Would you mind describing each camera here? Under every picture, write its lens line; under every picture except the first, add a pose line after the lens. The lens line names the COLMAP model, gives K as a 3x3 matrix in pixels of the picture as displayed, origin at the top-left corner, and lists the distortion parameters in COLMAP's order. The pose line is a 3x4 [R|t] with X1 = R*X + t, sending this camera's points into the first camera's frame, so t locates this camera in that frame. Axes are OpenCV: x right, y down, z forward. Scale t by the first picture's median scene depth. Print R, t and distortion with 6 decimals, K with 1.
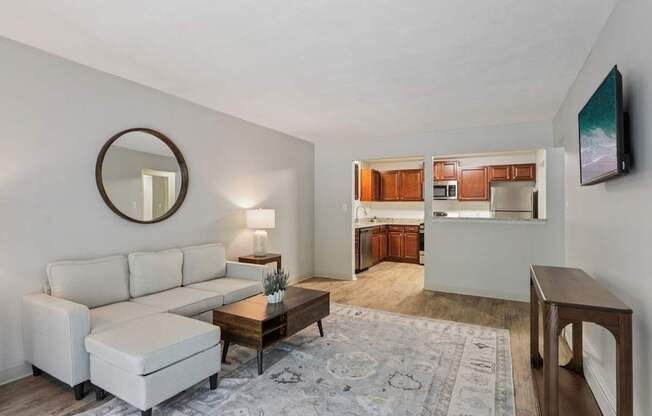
lens RADIAL K [[337.4, 0, 319.2], [0, 337.4, 203.0], [0, 0, 1]] dist [-0.003651, -0.000757]
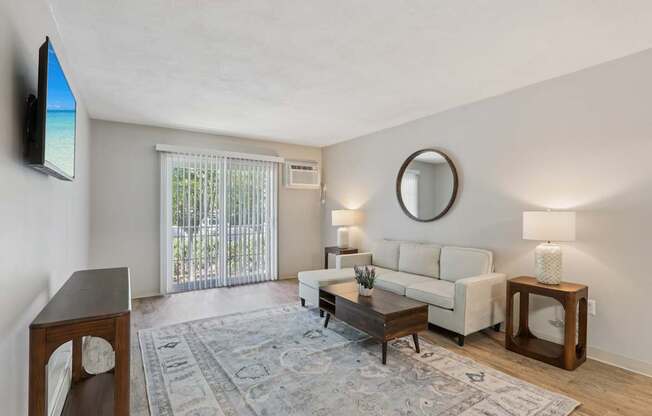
lens RADIAL K [[314.2, 0, 321.8], [0, 314.2, 207.1], [0, 0, 1]] dist [-0.006807, -0.000910]
pose [[-0.475918, -0.016508, -0.879335, 0.863704], [0.011963, 0.999610, -0.025241, 0.034965], [0.879409, -0.022532, -0.475534, 1.411058]]
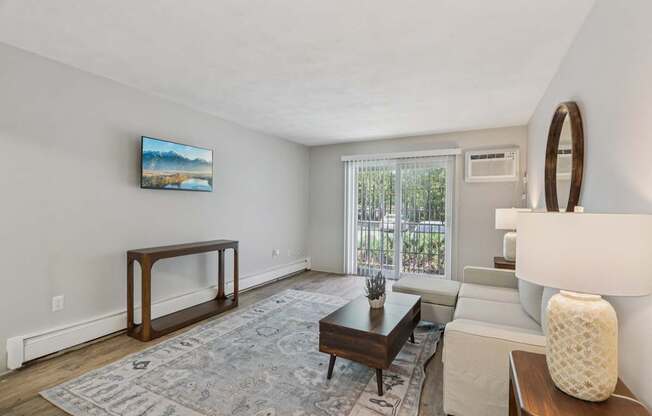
lens RADIAL K [[304.6, 0, 318.2], [0, 304.6, 207.3], [0, 0, 1]] dist [-0.002387, -0.000049]
pose [[-0.999849, -0.012636, -0.011965, 0.051467], [-0.012436, 0.999784, -0.016671, 0.032627], [0.012173, -0.016520, -0.999789, 1.912775]]
